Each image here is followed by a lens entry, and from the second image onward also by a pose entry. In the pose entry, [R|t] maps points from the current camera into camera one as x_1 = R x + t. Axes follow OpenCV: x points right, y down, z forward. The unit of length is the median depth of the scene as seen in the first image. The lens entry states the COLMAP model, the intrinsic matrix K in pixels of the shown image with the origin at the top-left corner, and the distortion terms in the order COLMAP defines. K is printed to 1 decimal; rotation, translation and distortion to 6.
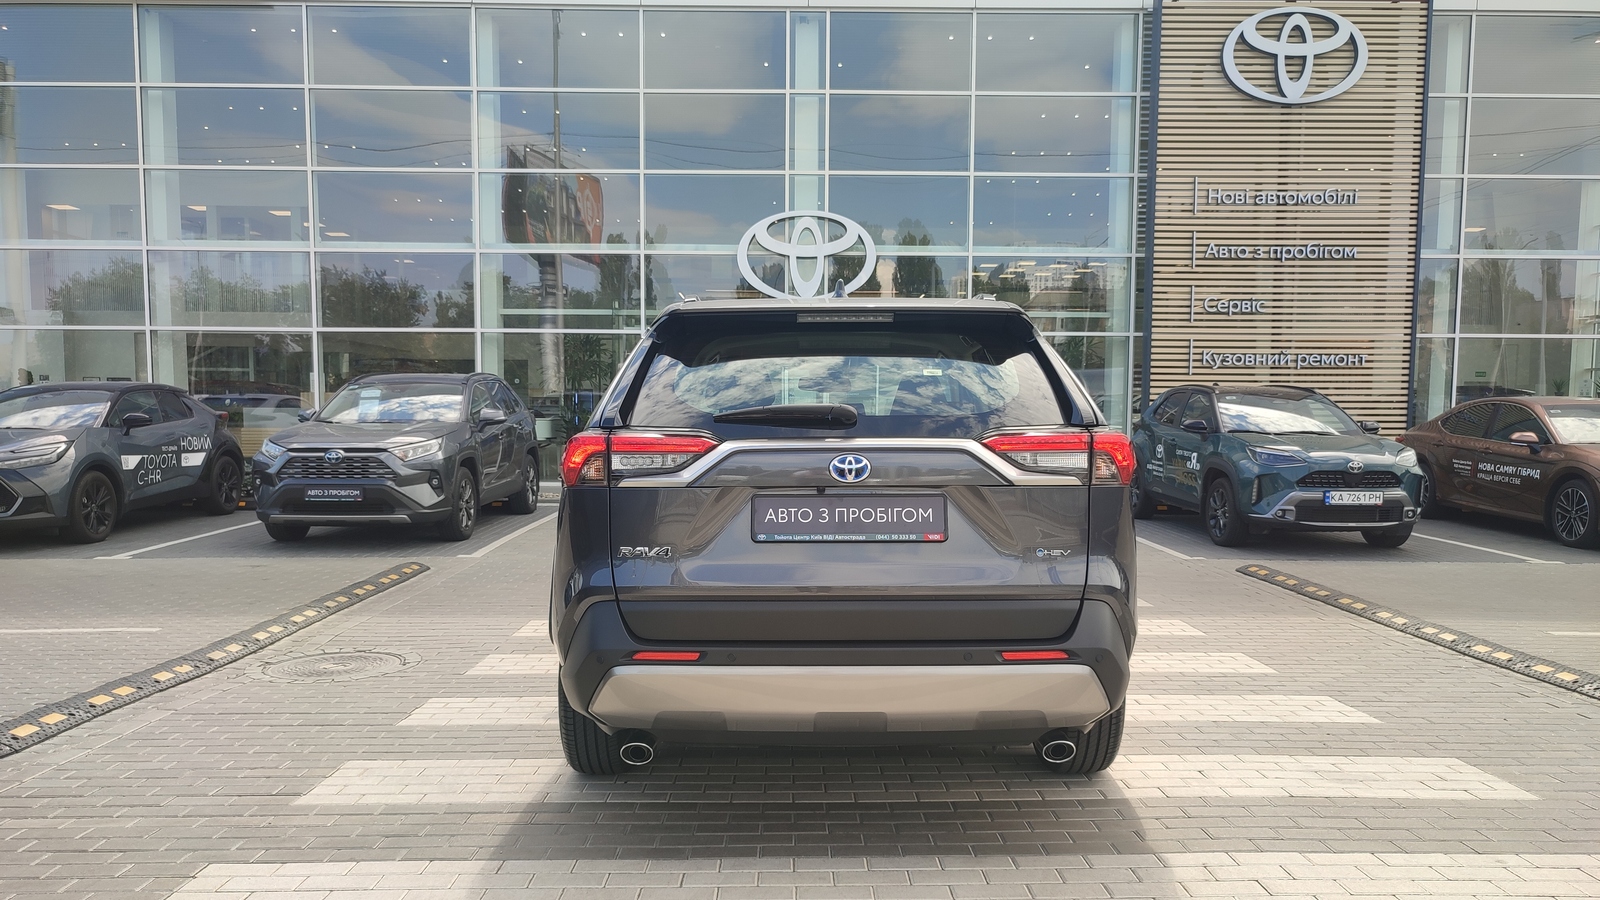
lens RADIAL K [[1220.7, 0, 776.4], [0, 1220.7, 508.1], [0, 0, 1]] dist [0.020492, -0.009221]
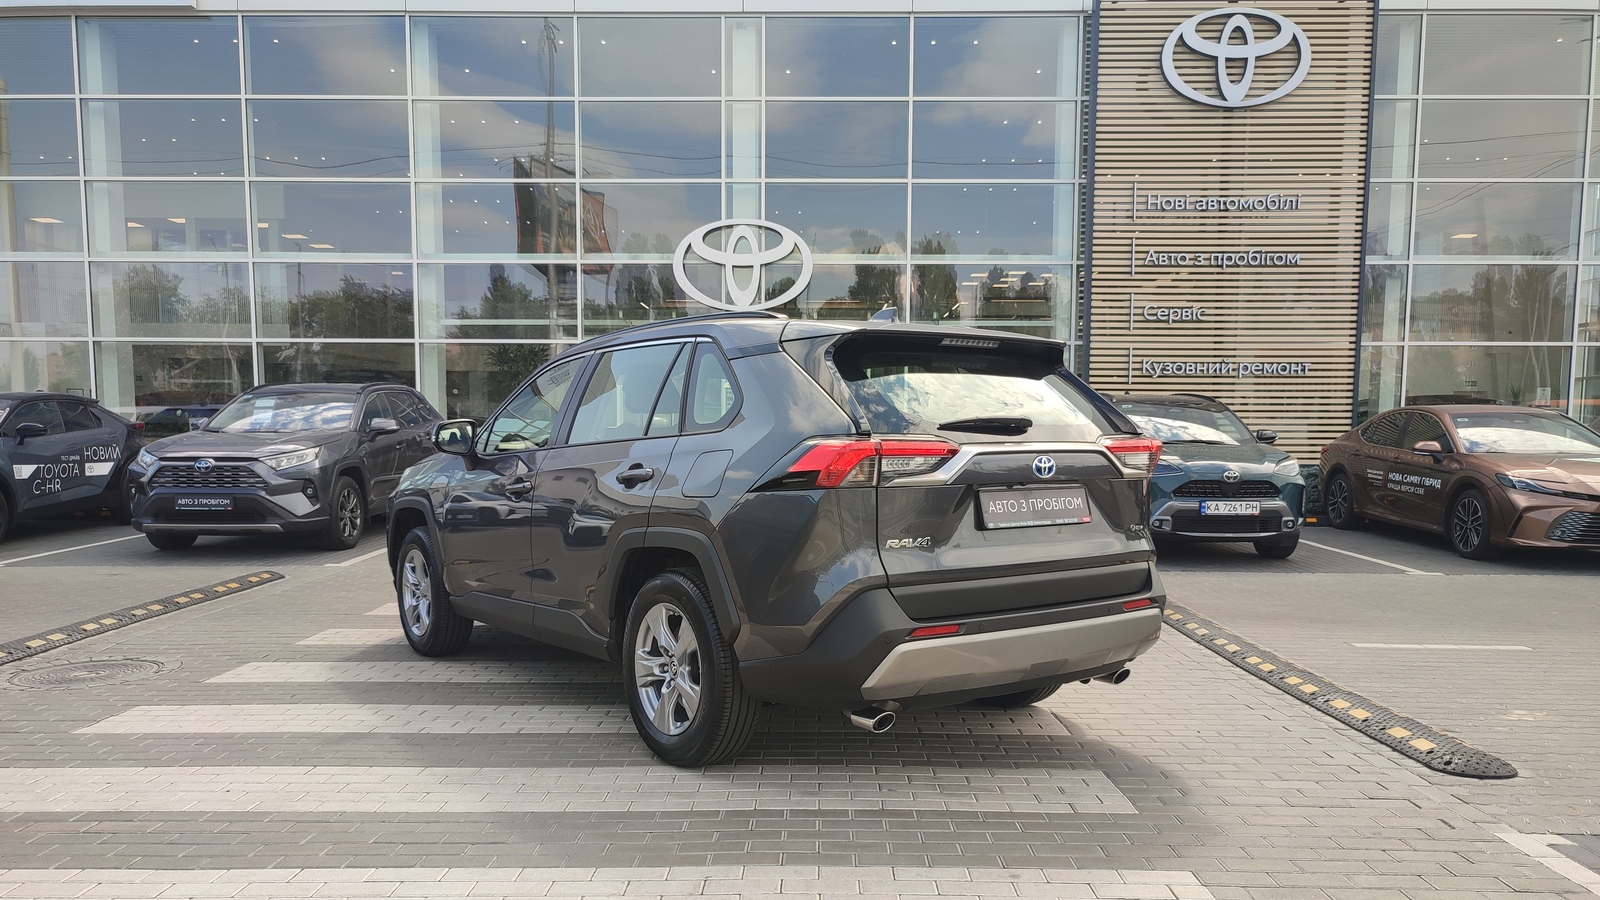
lens RADIAL K [[1217.5, 0, 800.5], [0, 1217.5, 538.5], [0, 0, 1]] dist [0.016733, -0.003558]
pose [[0.999628, 0.001549, -0.027212, 0.101326], [-0.001141, 0.999887, 0.014985, 0.001320], [0.027232, -0.014948, 0.999517, 0.007871]]
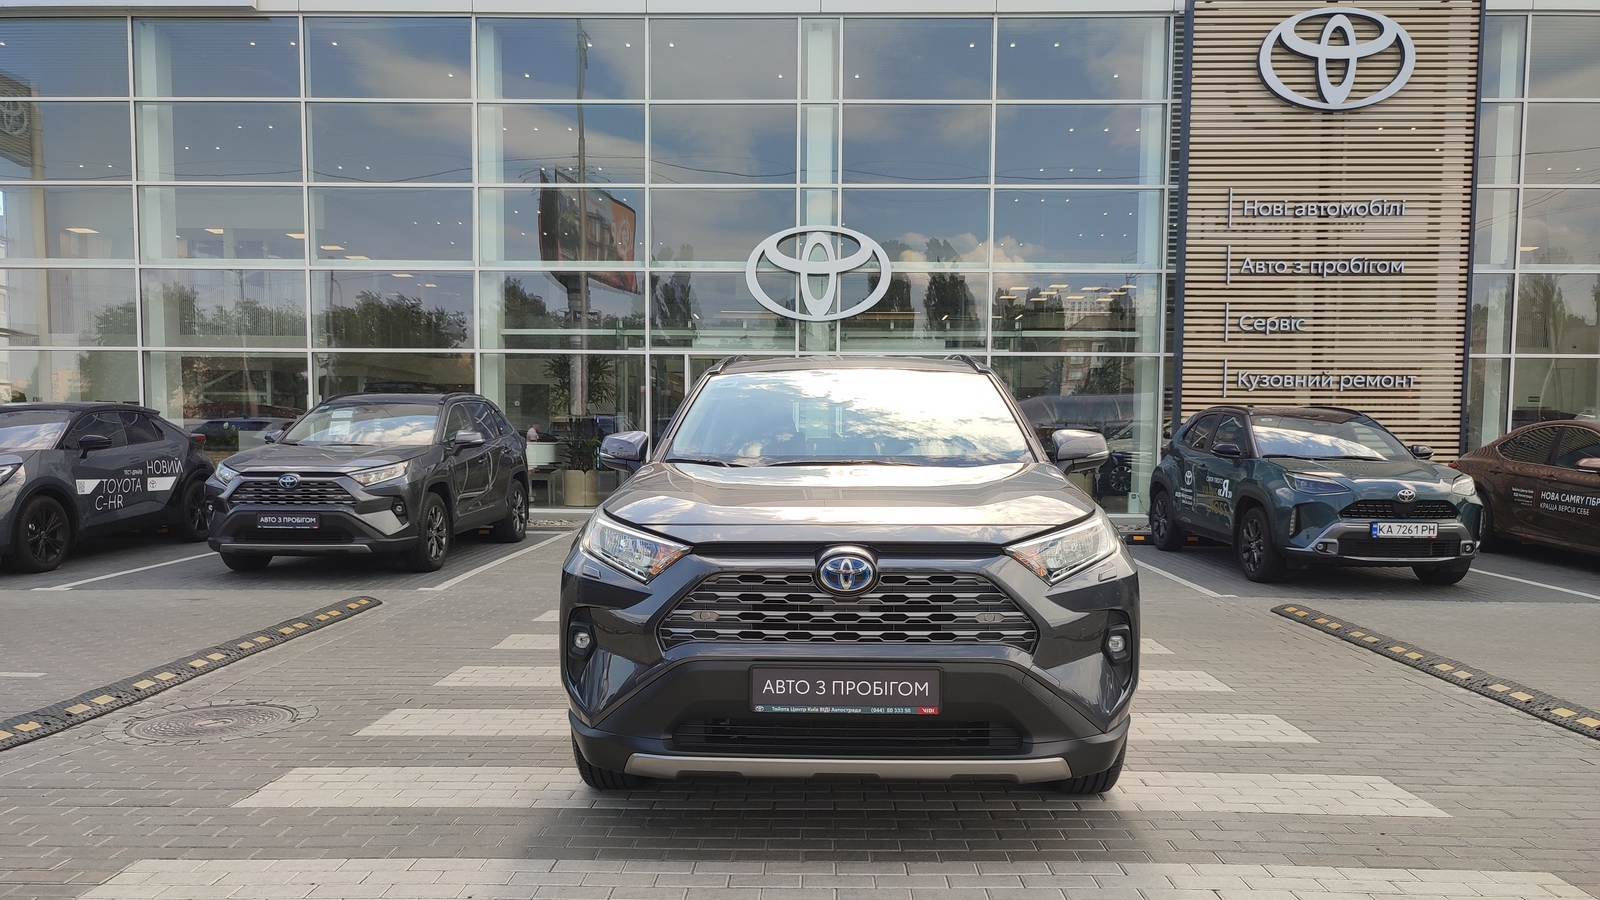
lens RADIAL K [[1198.1, 0, 781.7], [0, 1198.1, 517.5], [0, 0, 1]] dist [0.028826, -0.023111]
pose [[0.999484, 0.003710, -0.031892, 0.027412], [-0.004142, 0.999901, -0.013472, -0.002448], [0.031839, 0.013597, 0.999401, 0.065491]]
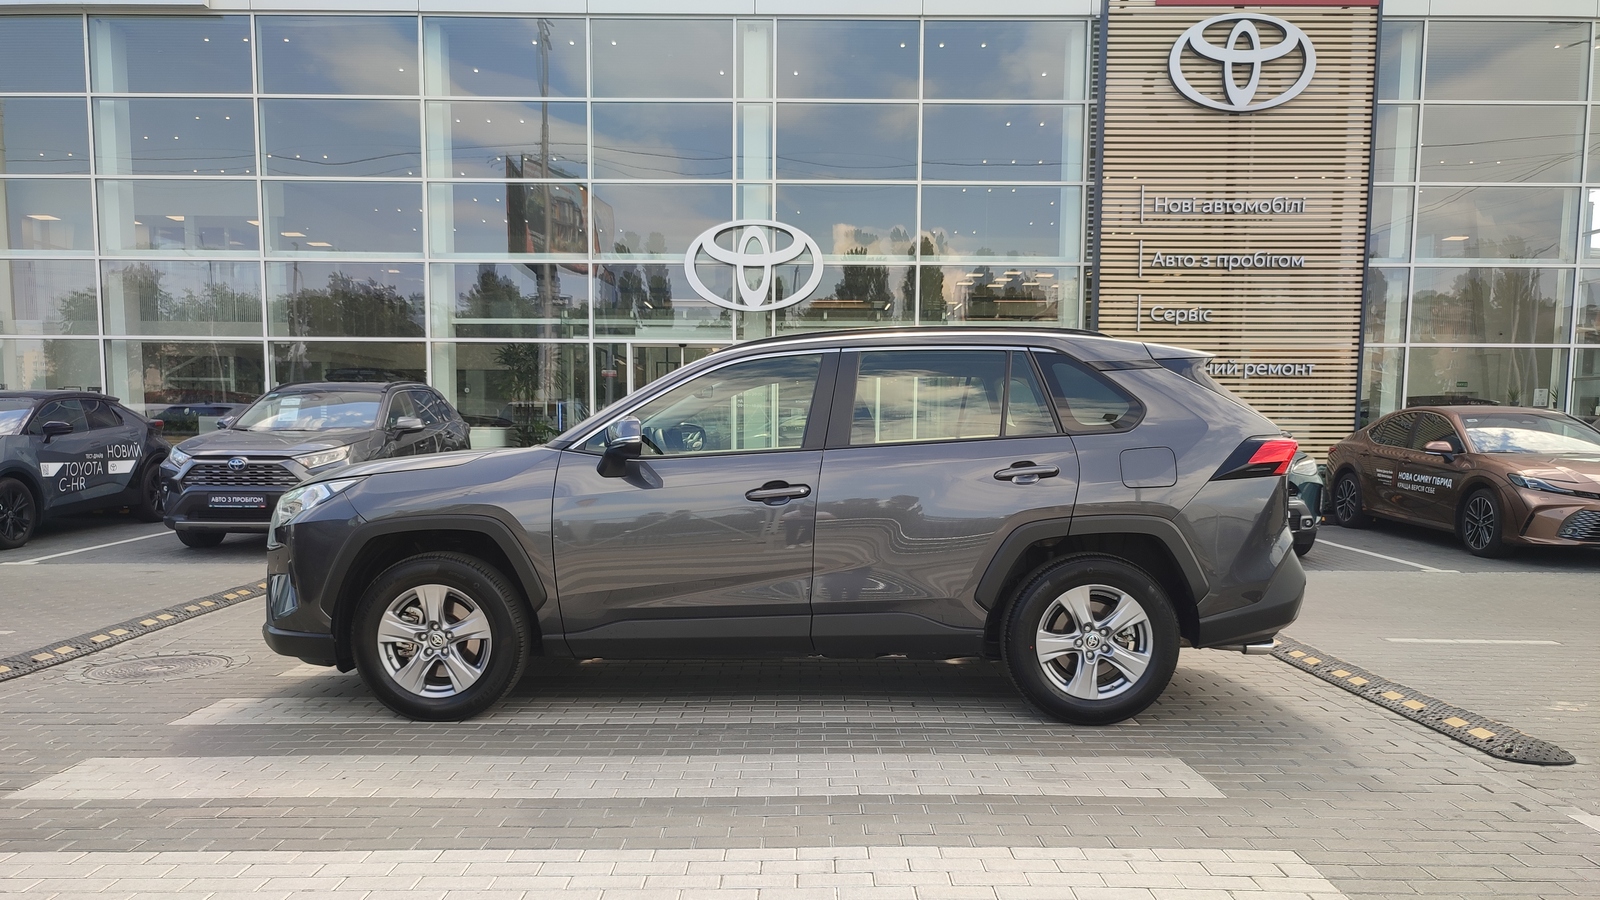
lens RADIAL K [[1221.1, 0, 794.3], [0, 1221.1, 538.8], [0, 0, 1]] dist [0.016593, -0.004589]
pose [[0.999901, 0.002095, -0.013882, 0.074041], [-0.001873, 0.999871, 0.015975, 0.001828], [0.013914, -0.015947, 0.999776, -0.004093]]
